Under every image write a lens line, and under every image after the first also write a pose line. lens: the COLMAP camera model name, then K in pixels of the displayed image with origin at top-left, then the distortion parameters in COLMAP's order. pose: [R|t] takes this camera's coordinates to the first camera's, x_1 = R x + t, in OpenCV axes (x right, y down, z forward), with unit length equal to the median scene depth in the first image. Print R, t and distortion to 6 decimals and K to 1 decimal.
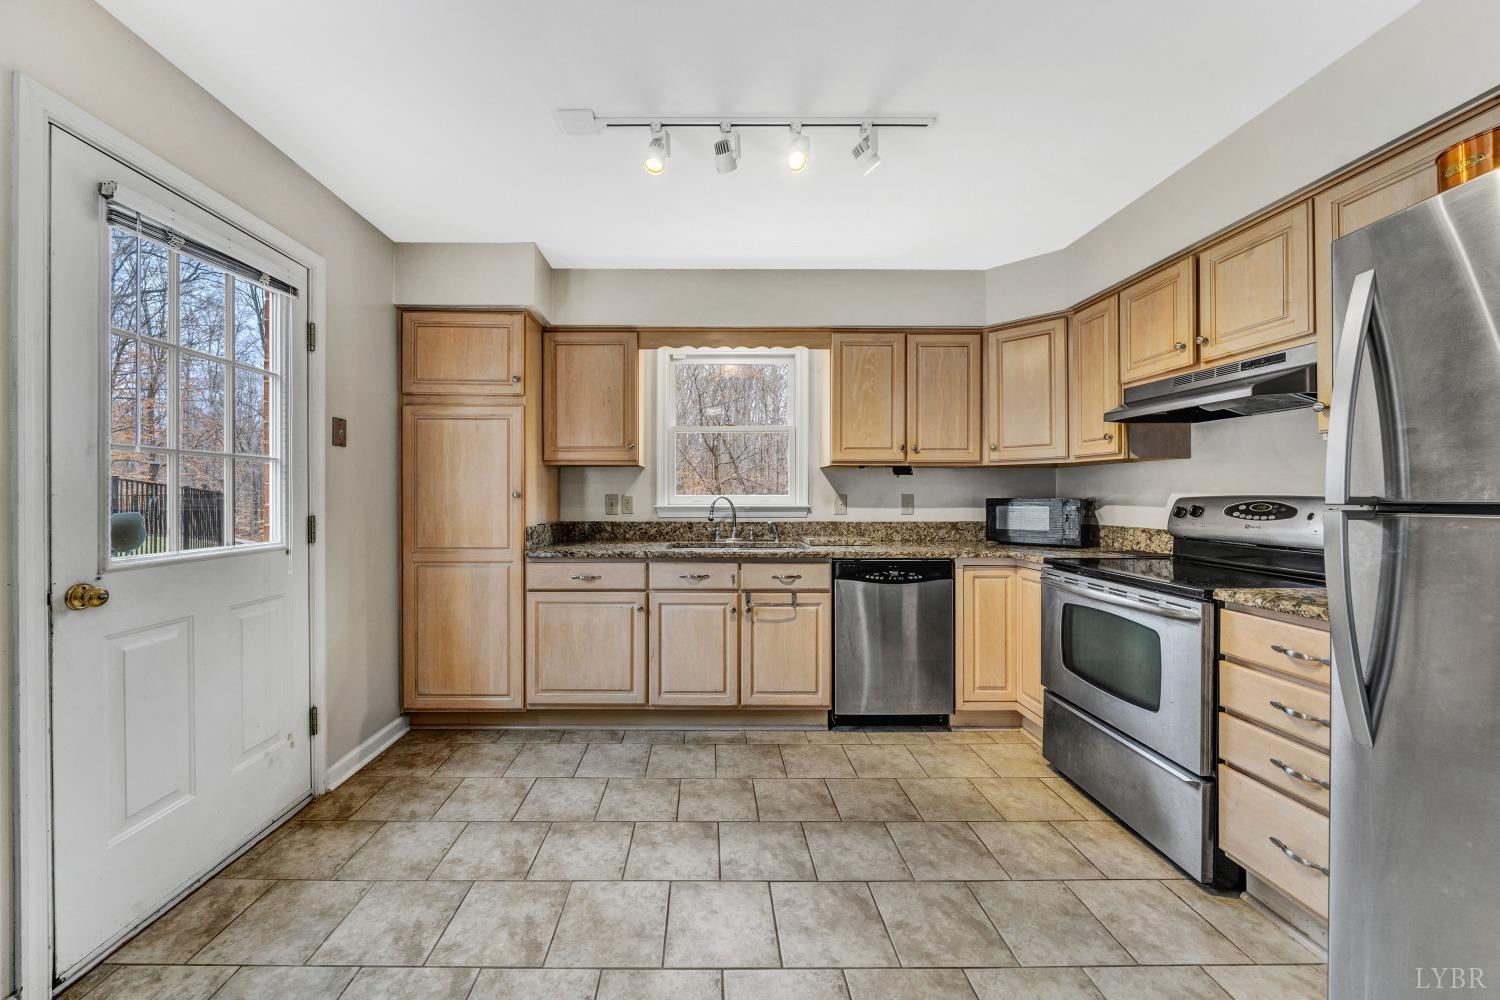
lens RADIAL K [[534.7, 0, 709.5], [0, 534.7, 493.3], [0, 0, 1]] dist [-0.006361, -0.000152]
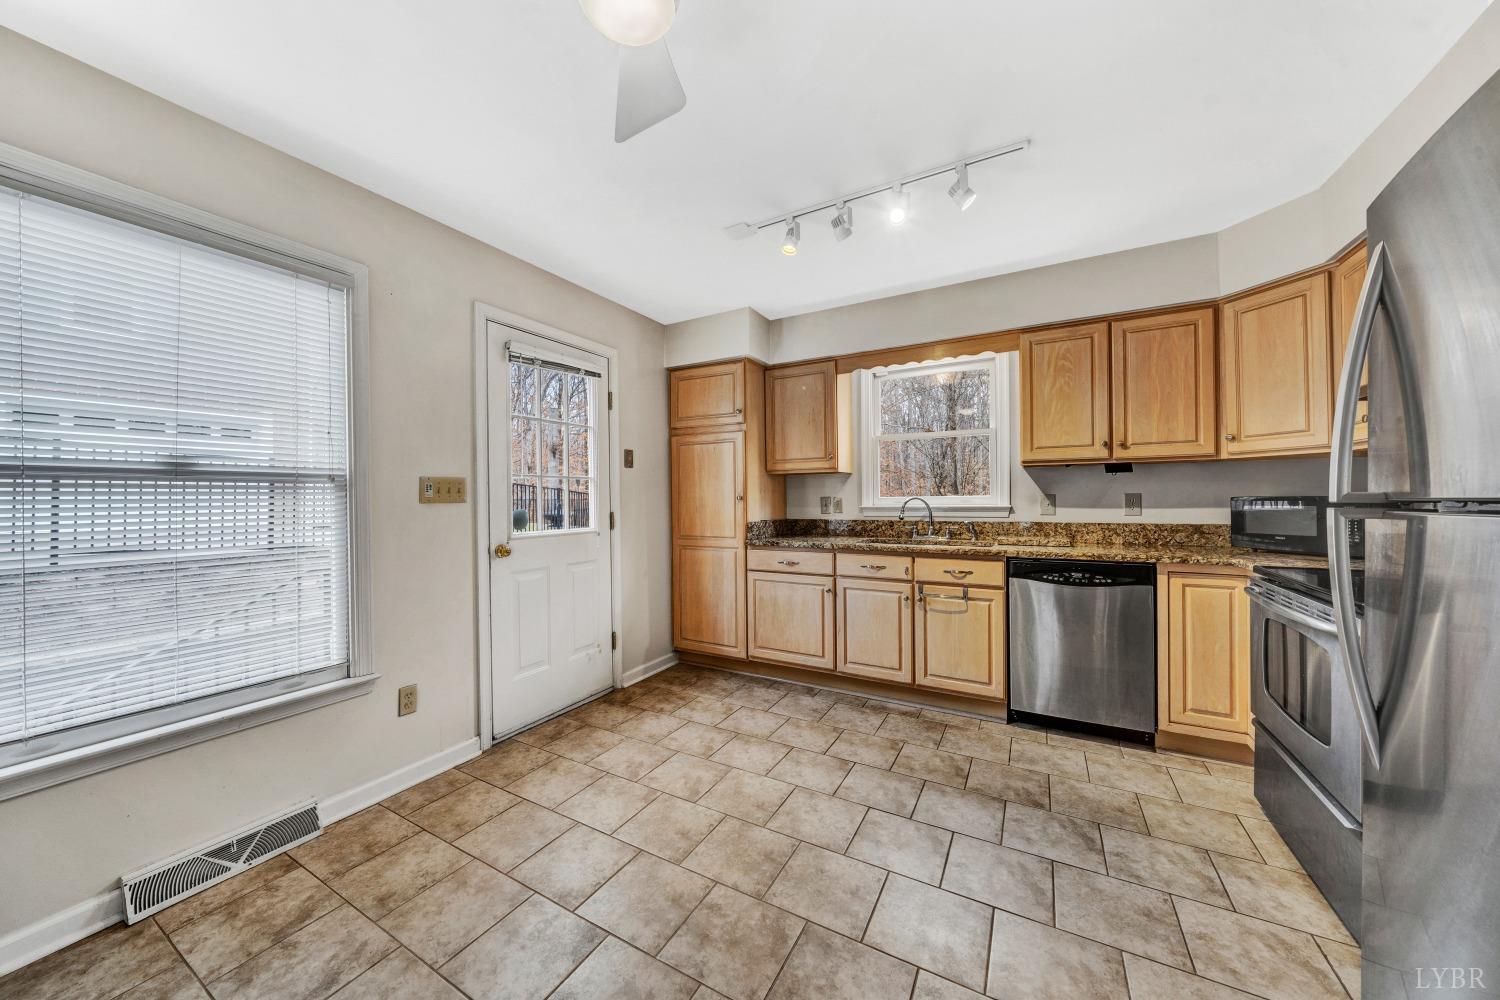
lens RADIAL K [[519.0, 0, 743.1], [0, 519.0, 496.8], [0, 0, 1]] dist [-0.005676, -0.000232]
pose [[0.865868, -0.010232, -0.500168, 0.294284], [0.011625, 0.999932, -0.000331, 0.000387], [0.500138, -0.005528, 0.865928, -0.119981]]
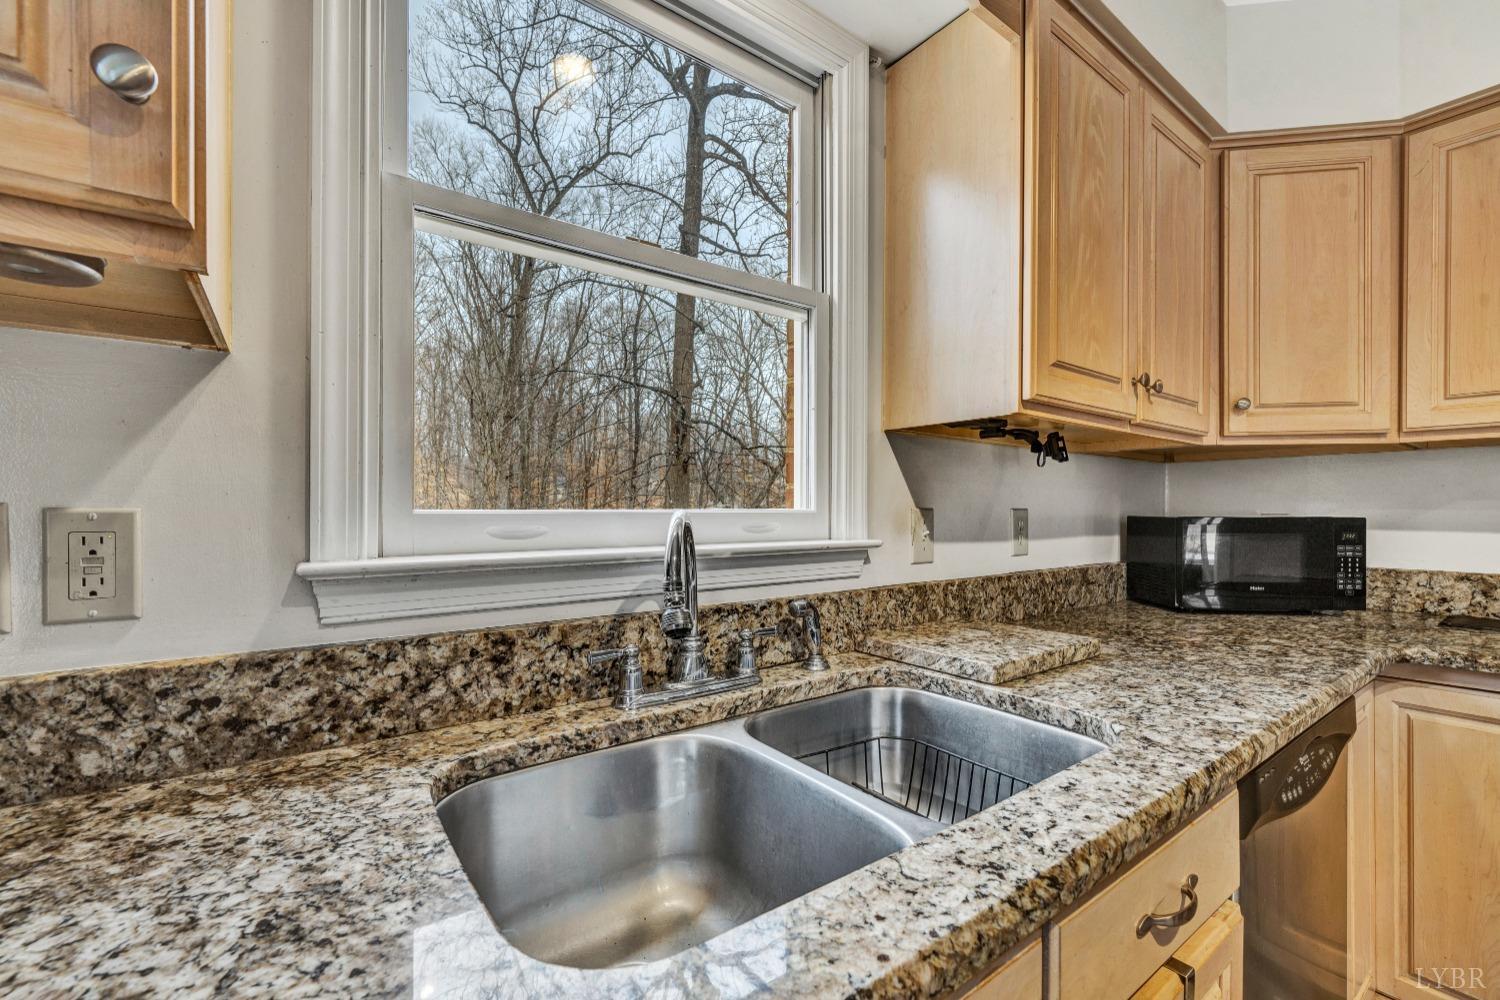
lens RADIAL K [[622.0, 0, 747.6], [0, 622.0, 507.3], [0, 0, 1]] dist [0.000229, 0.000015]
pose [[0.811241, 0.004007, 0.584698, -0.126420], [-0.003474, 0.999992, -0.002033, 0.003775], [-0.584701, -0.000382, 0.811249, 0.902059]]
